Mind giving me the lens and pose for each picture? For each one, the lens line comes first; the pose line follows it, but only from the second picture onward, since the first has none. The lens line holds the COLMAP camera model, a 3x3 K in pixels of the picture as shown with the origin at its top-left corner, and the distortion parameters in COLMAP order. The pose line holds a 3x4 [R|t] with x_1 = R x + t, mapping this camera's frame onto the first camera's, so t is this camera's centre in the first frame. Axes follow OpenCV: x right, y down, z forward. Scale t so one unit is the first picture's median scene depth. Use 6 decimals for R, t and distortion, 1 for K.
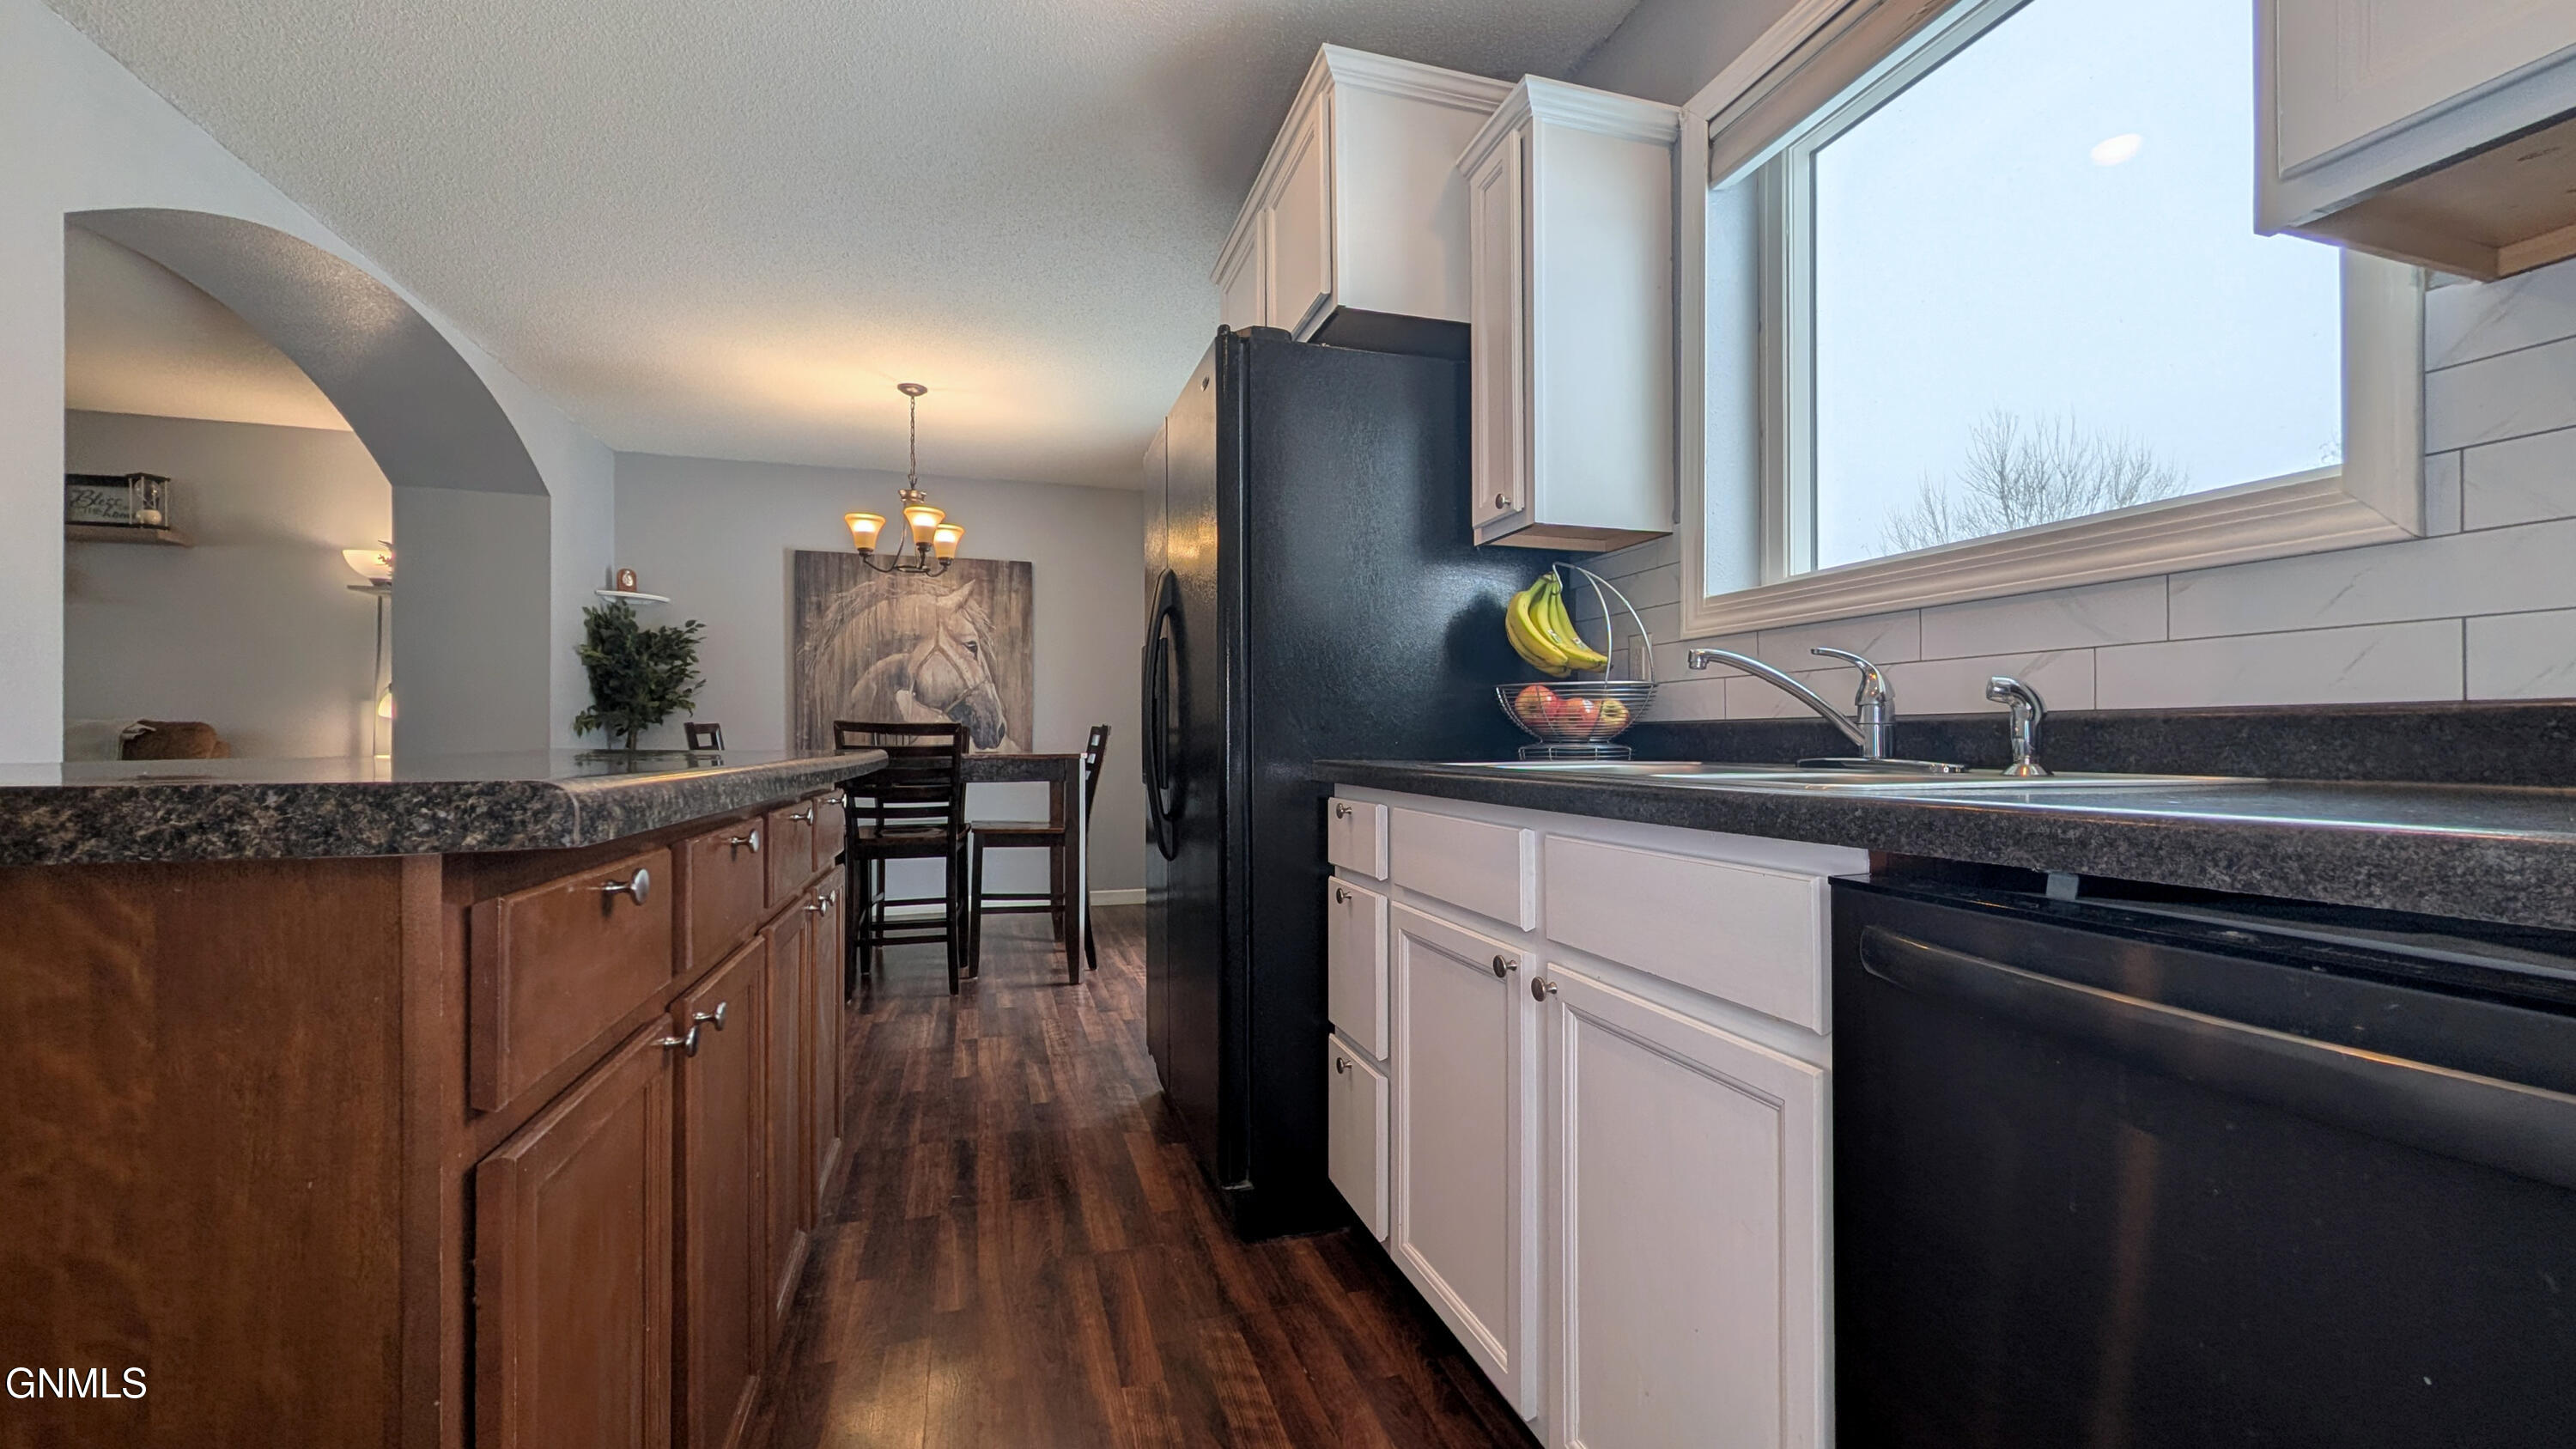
lens RADIAL K [[993.3, 0, 1292.6], [0, 993.3, 720.5], [0, 0, 1]] dist [0.003942, -0.000698]
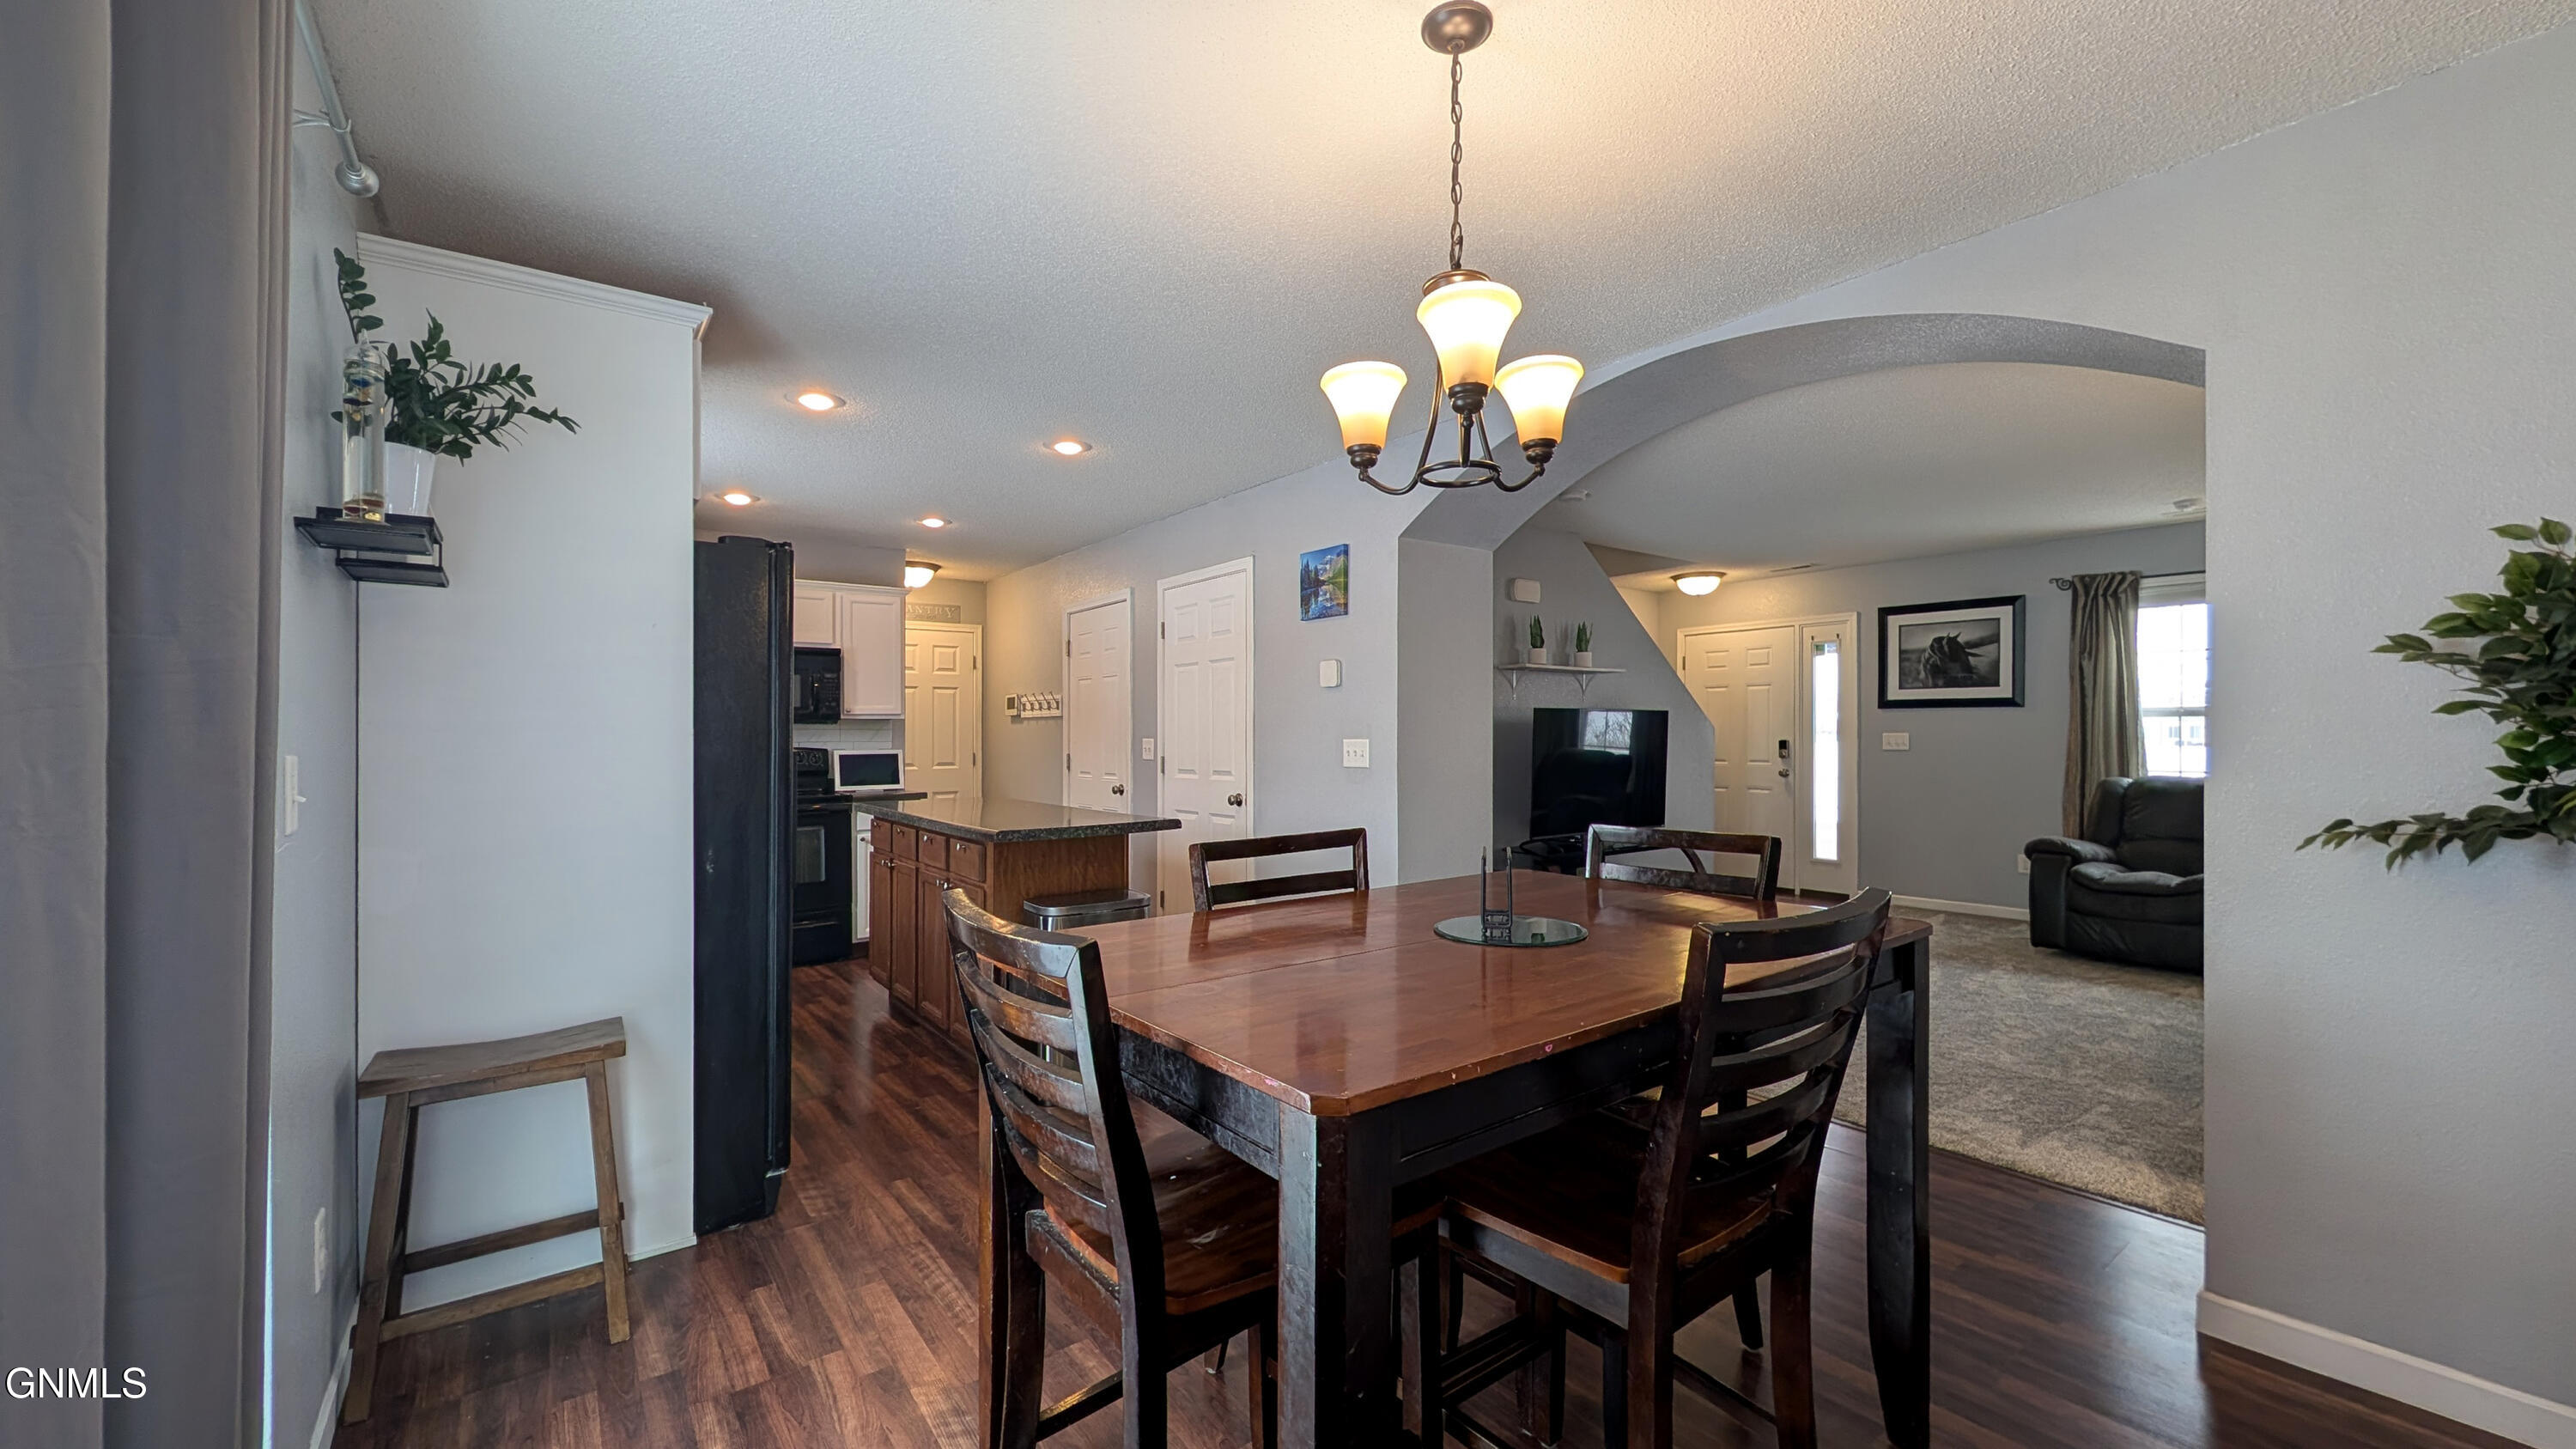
lens RADIAL K [[993.3, 0, 1283.3], [0, 993.3, 743.7], [0, 0, 1]] dist [0.003942, -0.000698]
pose [[-0.943471, 0.008053, -0.331357, -0.154228], [0.012861, 0.999841, -0.012320, -0.031870], [0.331206, -0.015885, -0.943425, 1.134829]]
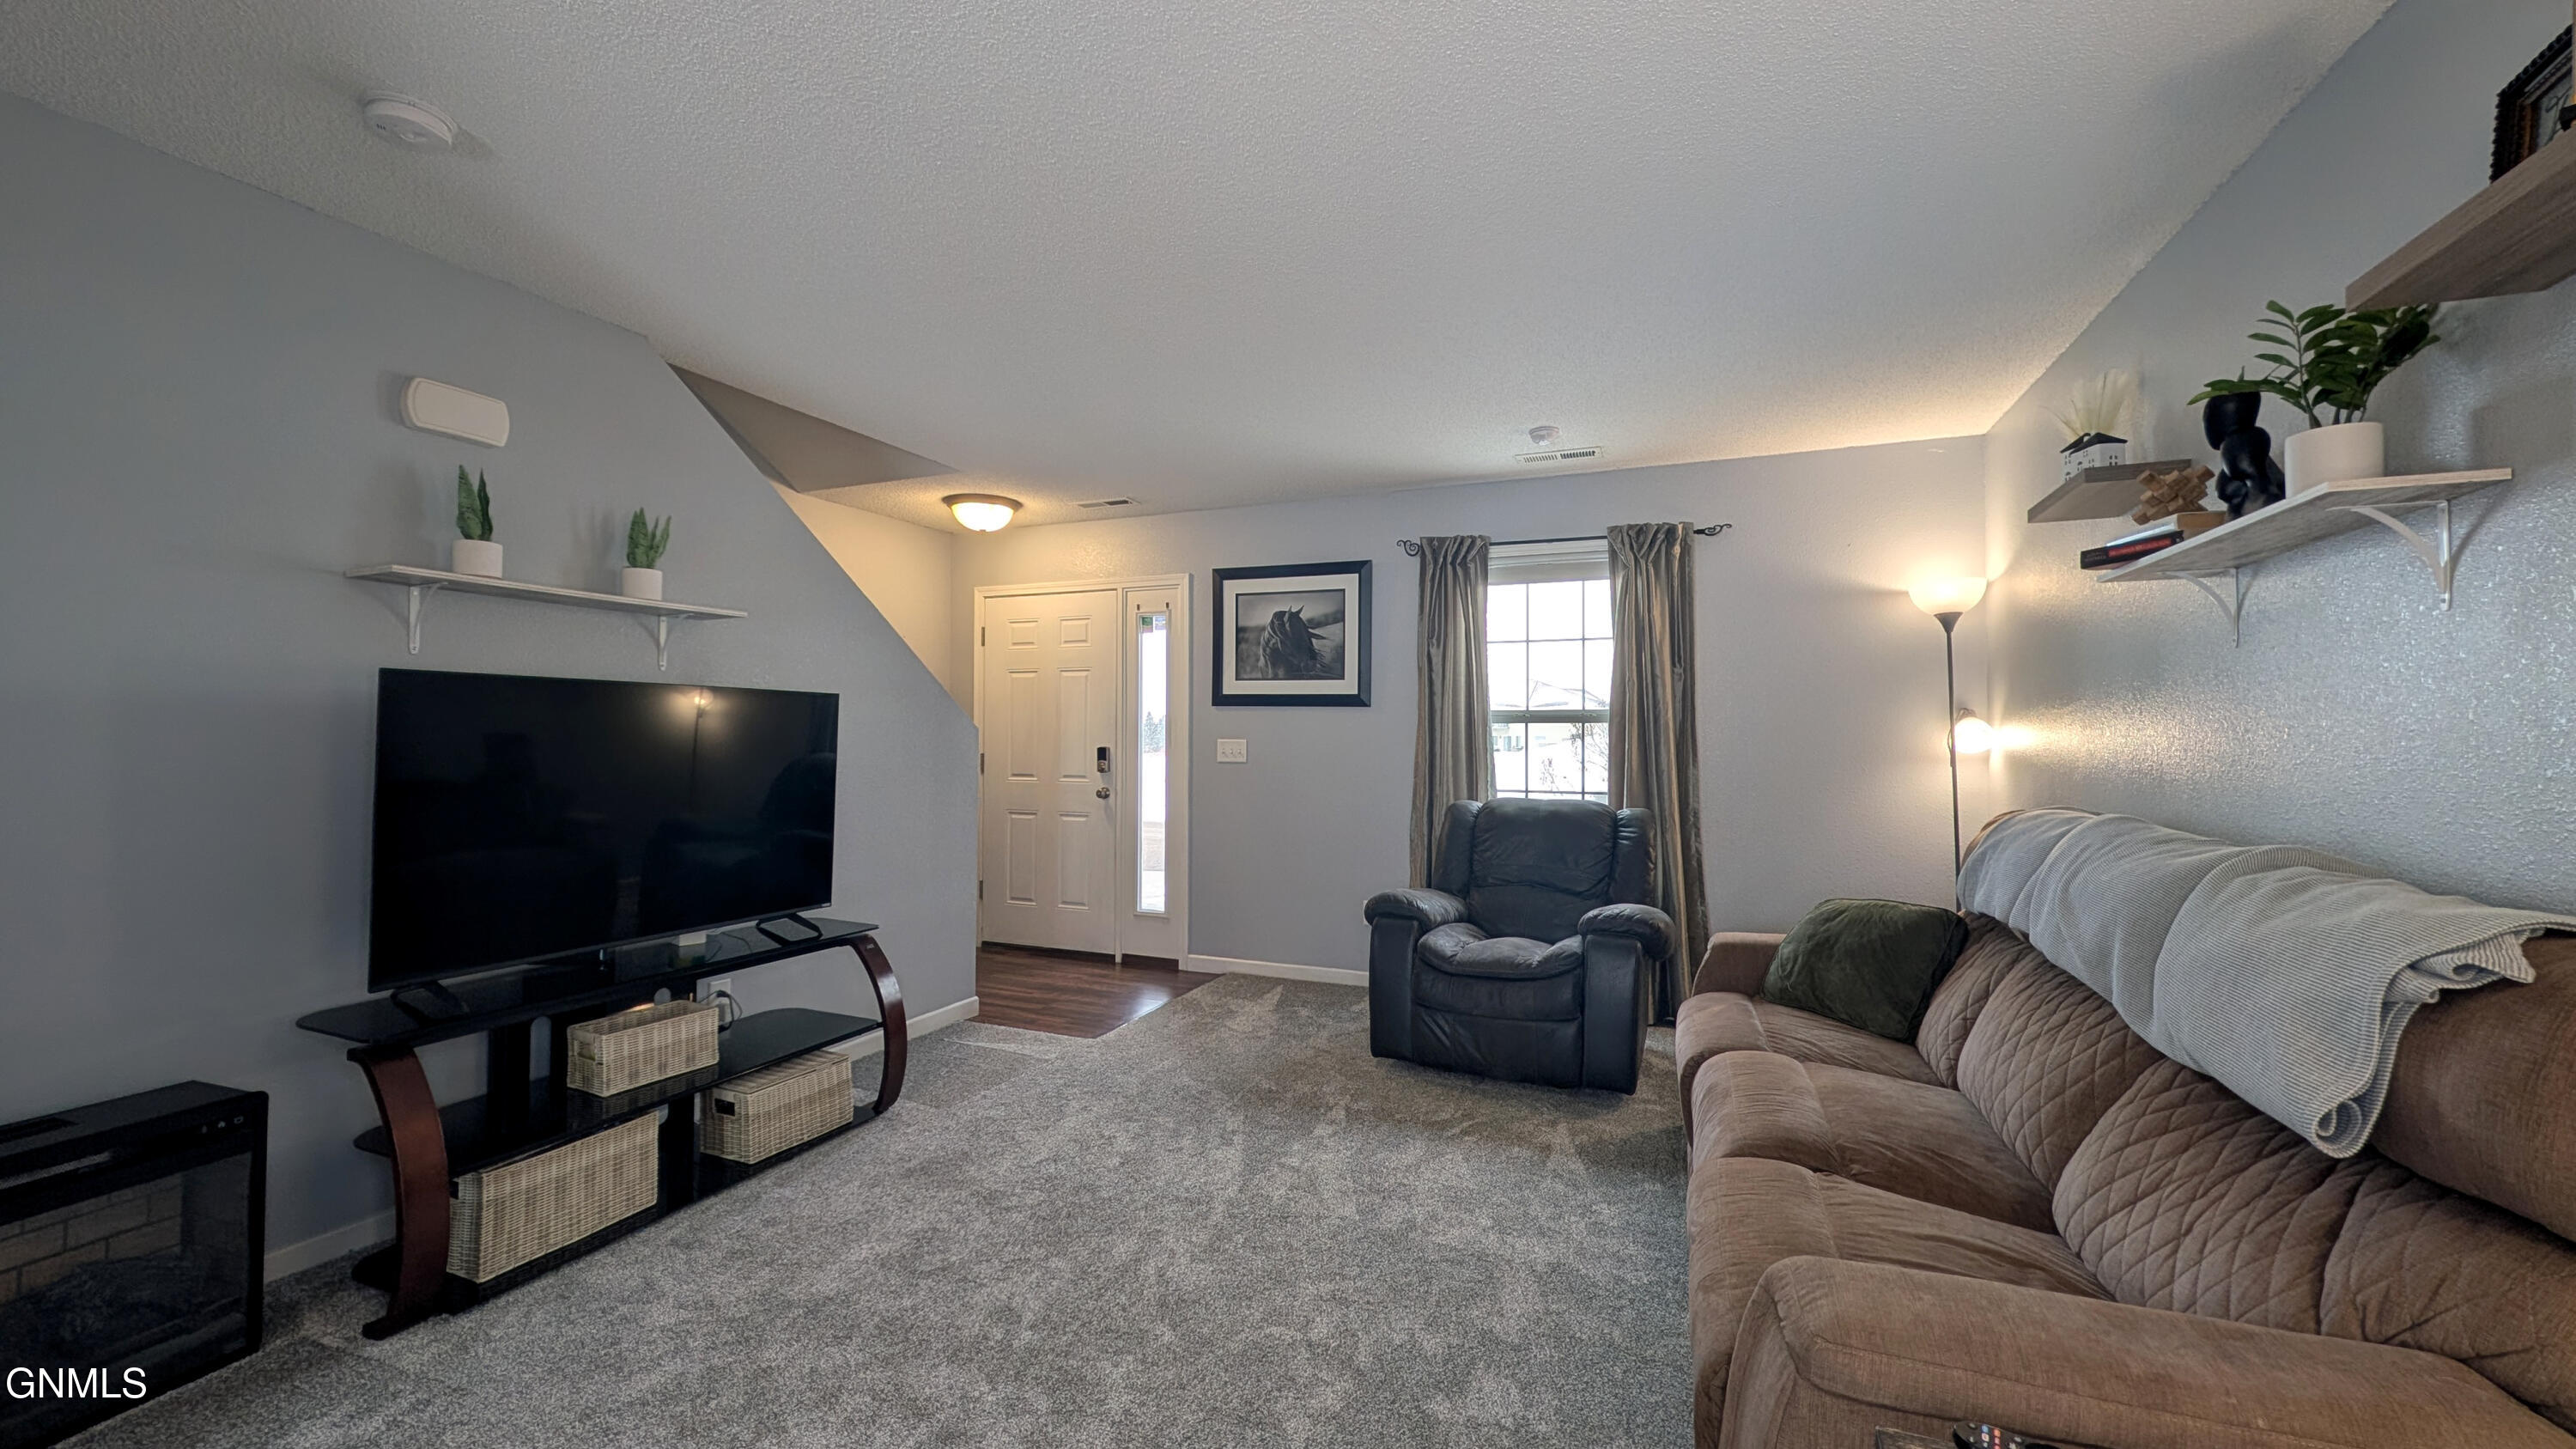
lens RADIAL K [[993.3, 0, 1284.7], [0, 993.3, 730.0], [0, 0, 1]] dist [0.003942, -0.000698]
pose [[-0.641104, -0.010407, -0.767384, -0.680741], [0.010435, 0.999697, -0.022276, -0.039170], [0.767383, -0.022288, -0.640801, 0.800521]]
